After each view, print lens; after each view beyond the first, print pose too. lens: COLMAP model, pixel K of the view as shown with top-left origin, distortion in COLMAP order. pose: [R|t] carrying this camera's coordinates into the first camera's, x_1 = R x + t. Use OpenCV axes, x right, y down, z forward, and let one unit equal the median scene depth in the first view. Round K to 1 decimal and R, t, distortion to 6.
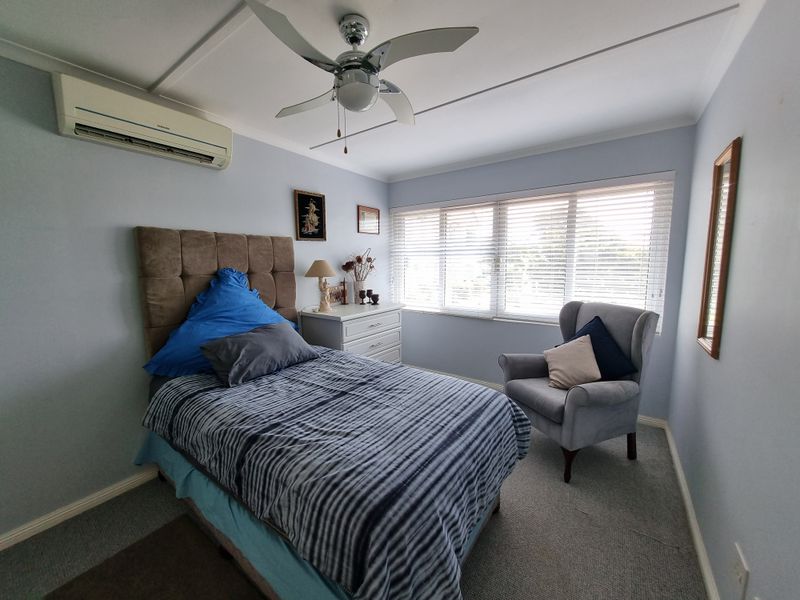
lens RADIAL K [[318.3, 0, 396.7], [0, 318.3, 300.0], [0, 0, 1]] dist [0.001138, 0.000264]
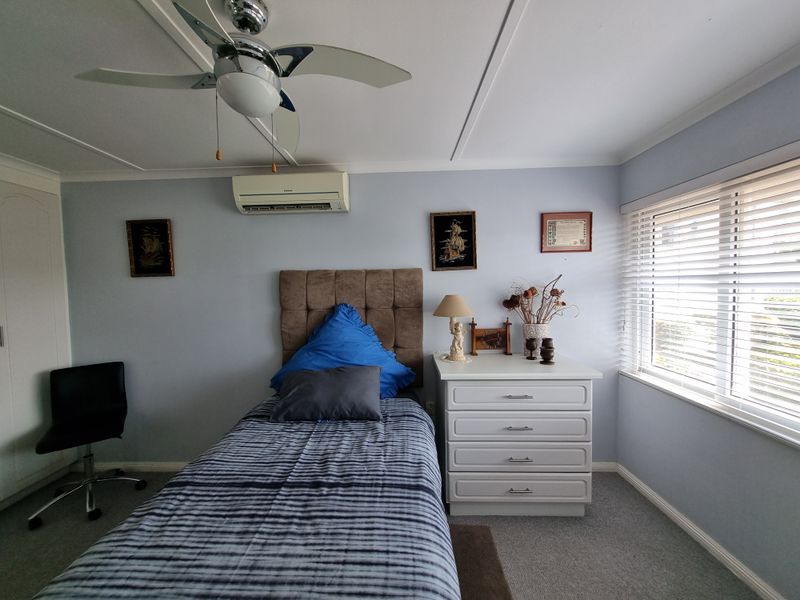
lens RADIAL K [[318.3, 0, 393.9], [0, 318.3, 296.5], [0, 0, 1]] dist [0.001138, 0.000264]
pose [[0.544952, 0.034359, -0.837763, 0.464713], [-0.089088, 0.995877, -0.017106, -0.127045], [0.833721, 0.083957, 0.545766, 0.604153]]
